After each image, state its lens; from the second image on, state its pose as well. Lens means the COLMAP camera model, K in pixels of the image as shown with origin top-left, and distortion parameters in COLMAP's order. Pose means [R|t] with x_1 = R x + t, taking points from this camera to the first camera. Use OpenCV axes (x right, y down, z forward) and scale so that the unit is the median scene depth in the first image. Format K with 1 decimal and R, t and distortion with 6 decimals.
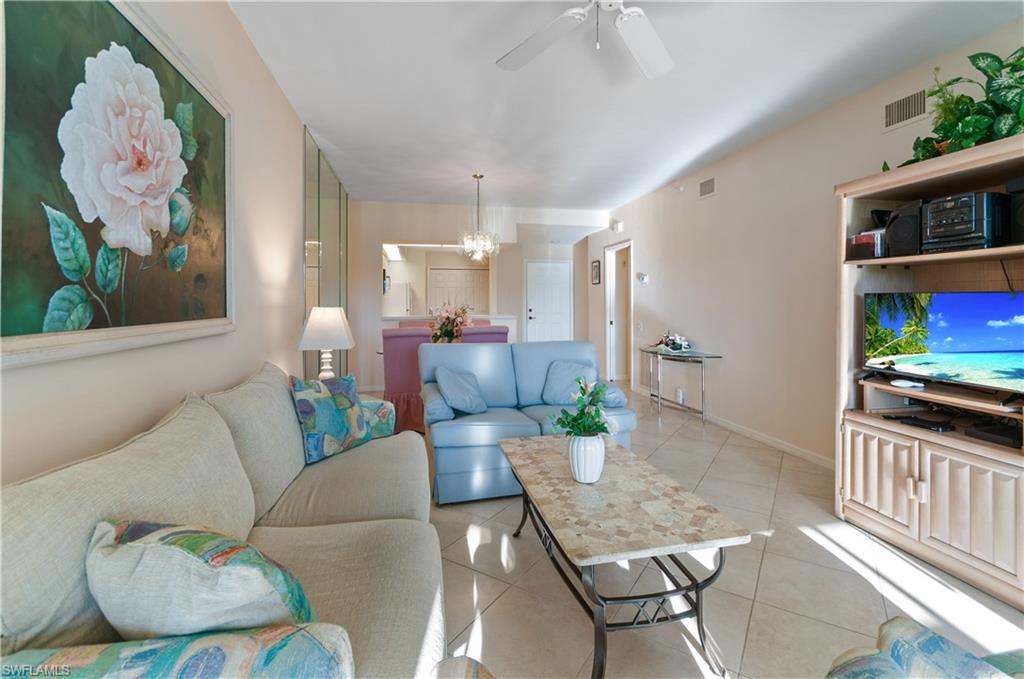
lens RADIAL K [[479.5, 0, 513.4], [0, 479.5, 301.7], [0, 0, 1]] dist [0.000438, -0.000484]
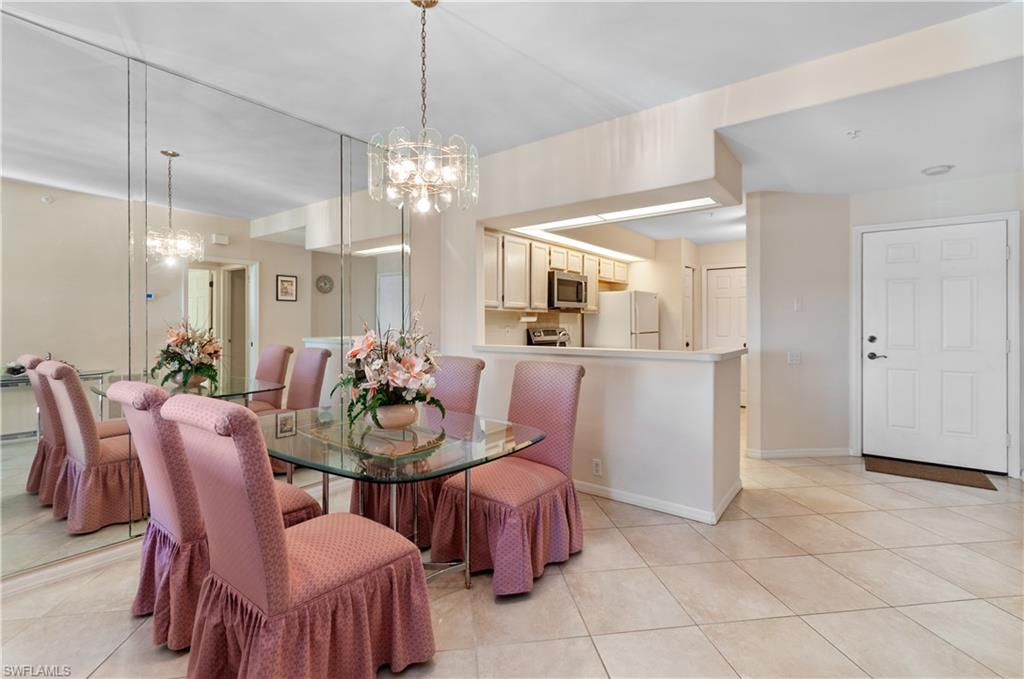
lens RADIAL K [[464.5, 0, 510.7], [0, 464.5, 321.6], [0, 0, 1]] dist [0.000817, -0.000071]
pose [[0.650501, 0.001850, -0.759503, 0.783850], [0.003437, 0.999980, 0.005379, -0.012454], [0.759498, -0.006109, 0.650481, 2.469044]]
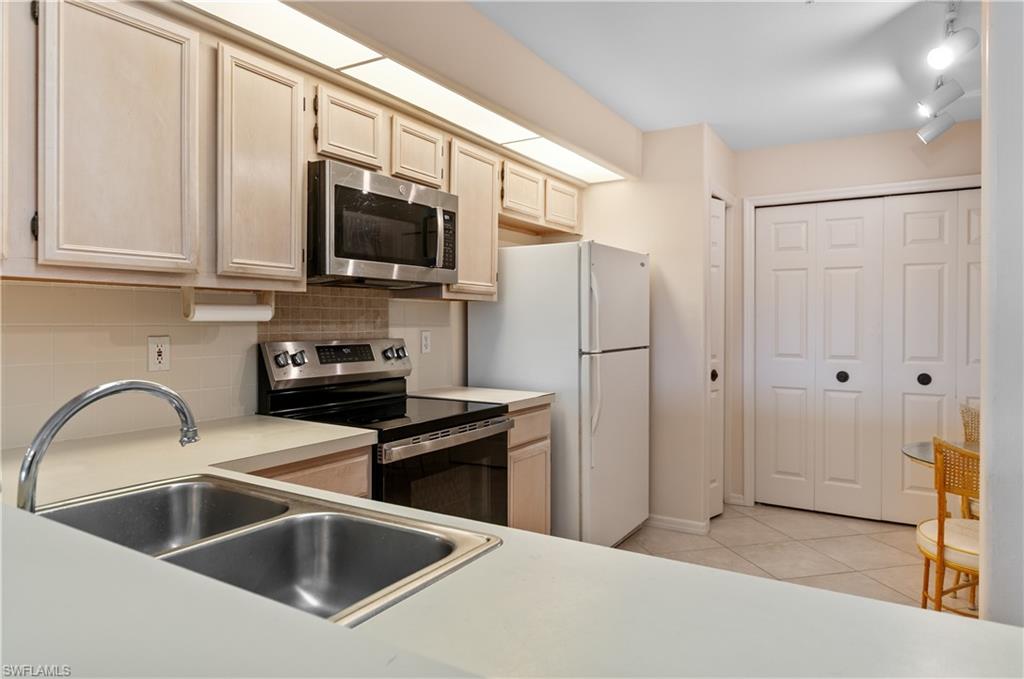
lens RADIAL K [[621.1, 0, 516.2], [0, 621.1, 318.8], [0, 0, 1]] dist [-0.000970, 0.000173]
pose [[0.717931, 0.002803, -0.696108, -0.102608], [-0.001682, 0.999996, 0.002291, -0.004839], [0.696112, -0.000474, 0.717933, 3.914857]]
